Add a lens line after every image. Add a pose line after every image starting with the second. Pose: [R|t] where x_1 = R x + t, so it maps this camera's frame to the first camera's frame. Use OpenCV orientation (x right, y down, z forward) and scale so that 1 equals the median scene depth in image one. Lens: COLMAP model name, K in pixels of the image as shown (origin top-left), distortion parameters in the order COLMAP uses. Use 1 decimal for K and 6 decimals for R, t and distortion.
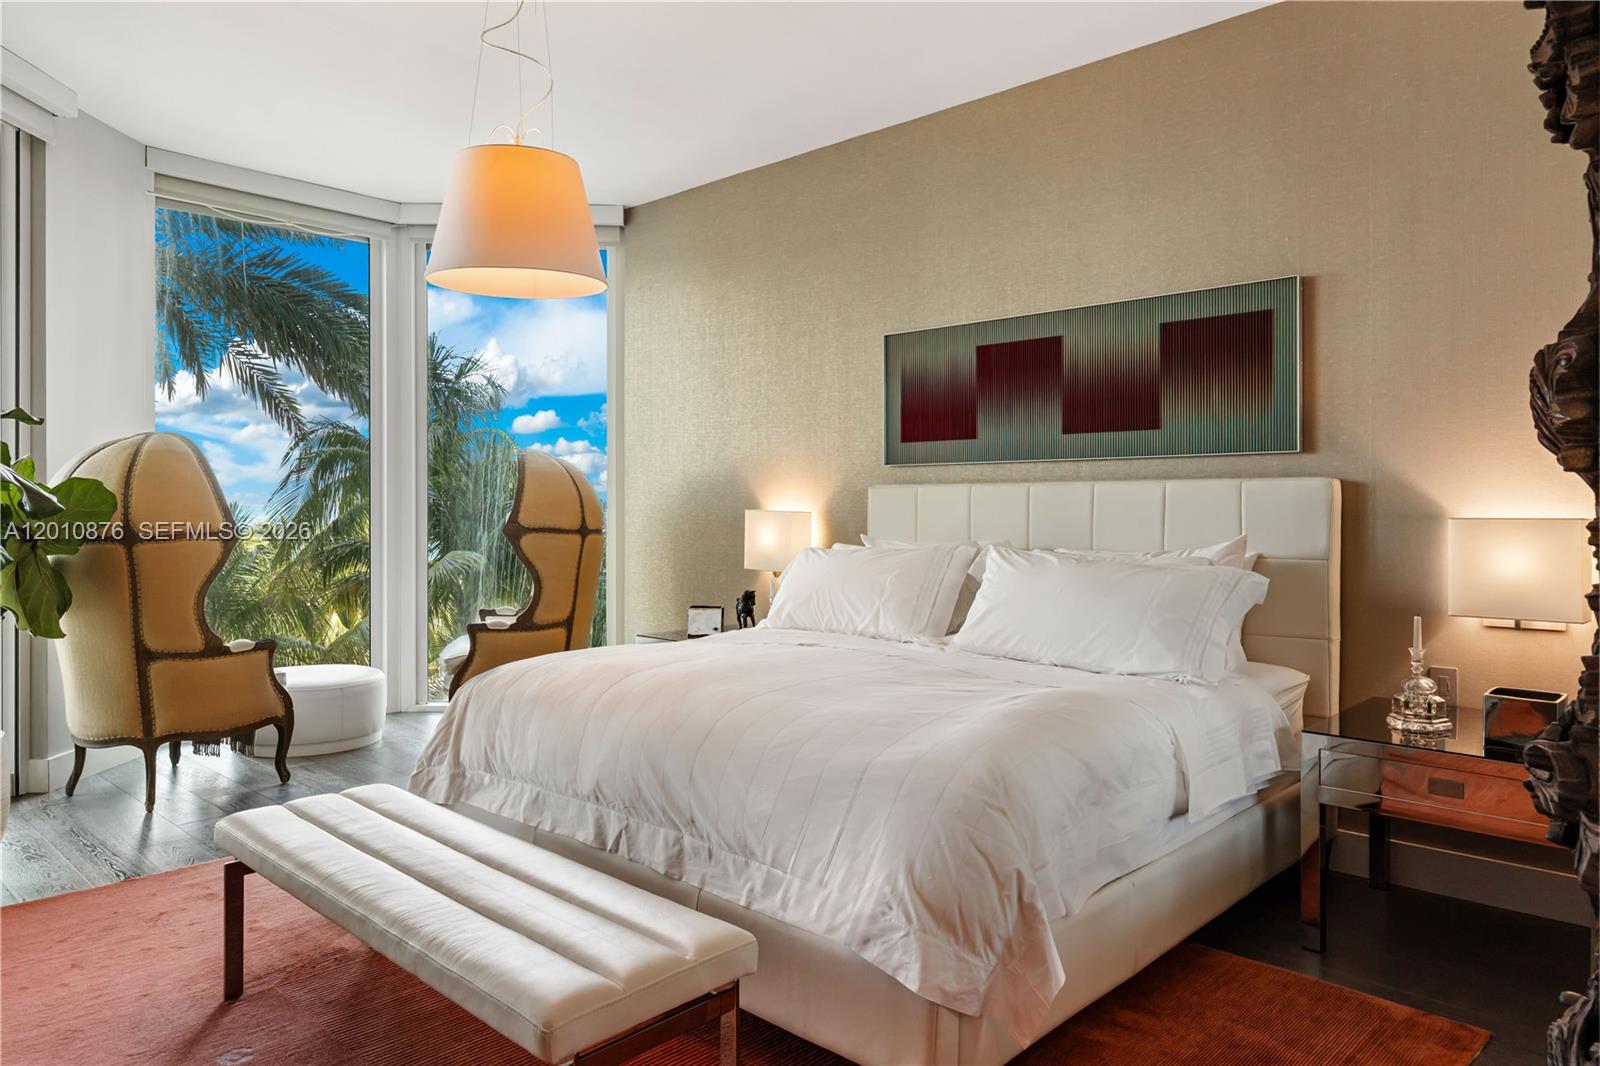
lens RADIAL K [[1077.6, 0, 810.7], [0, 1077.6, 512.8], [0, 0, 1]] dist [0.003690, 0.003092]
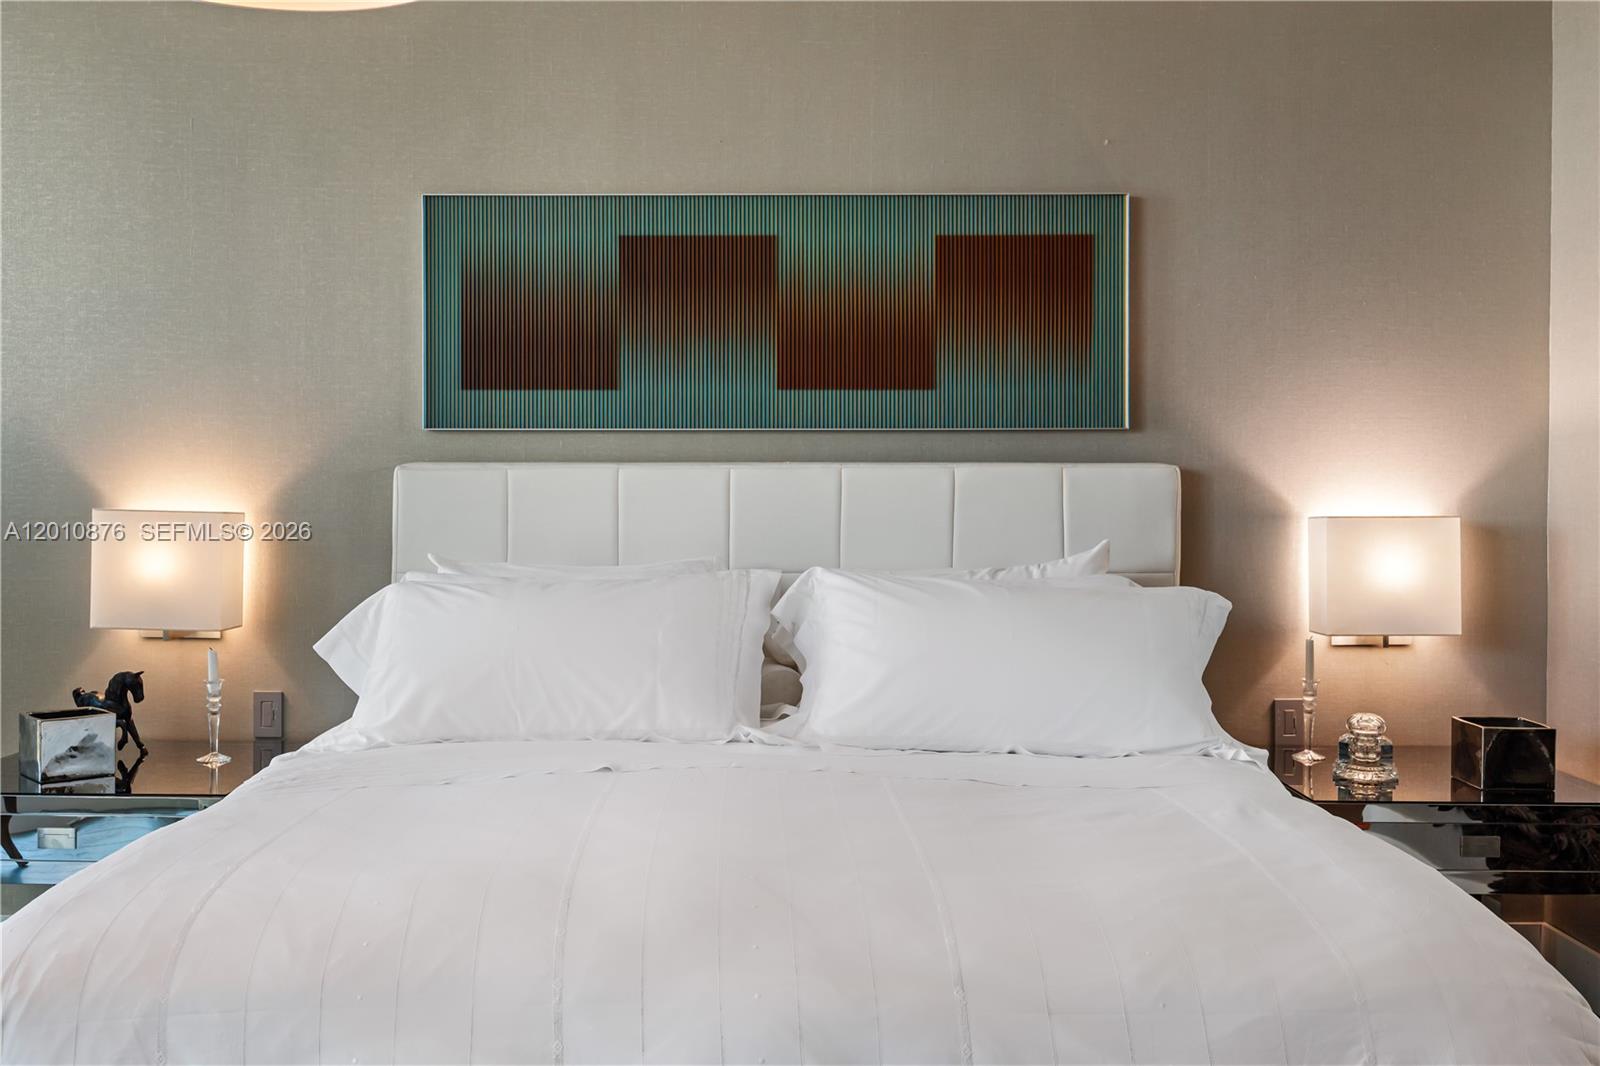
lens RADIAL K [[1458.3, 0, 799.4], [0, 1458.3, 533.0], [0, 0, 1]] dist [0.037250, 0.000000]
pose [[0.731075, -0.016880, 0.682088, -0.382197], [0.003723, 0.999778, 0.020752, -0.005913], [-0.682287, -0.012632, 0.730976, 0.383578]]
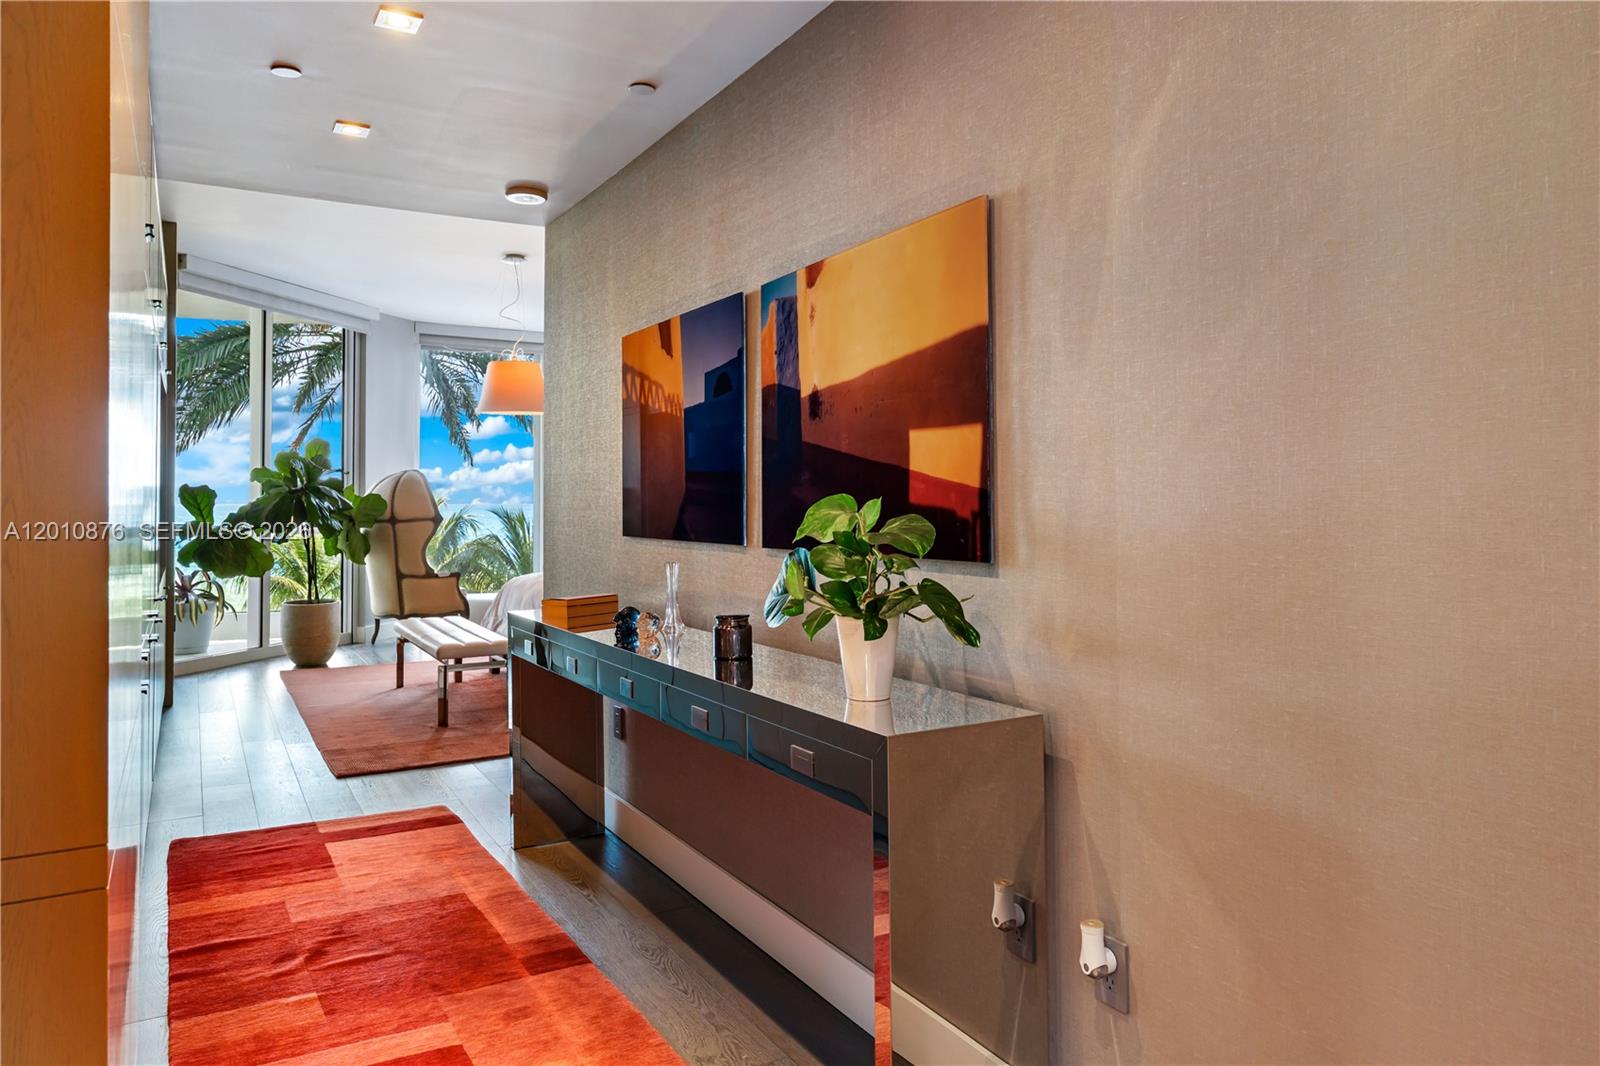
lens RADIAL K [[1077.6, 0, 788.4], [0, 1077.6, 480.3], [0, 0, 1]] dist [0.003690, 0.003092]
pose [[0.955876, -0.012383, -0.293509, 0.889422], [0.003927, 0.999561, -0.029381, 0.010505], [0.293743, 0.026931, 0.955505, -0.975448]]
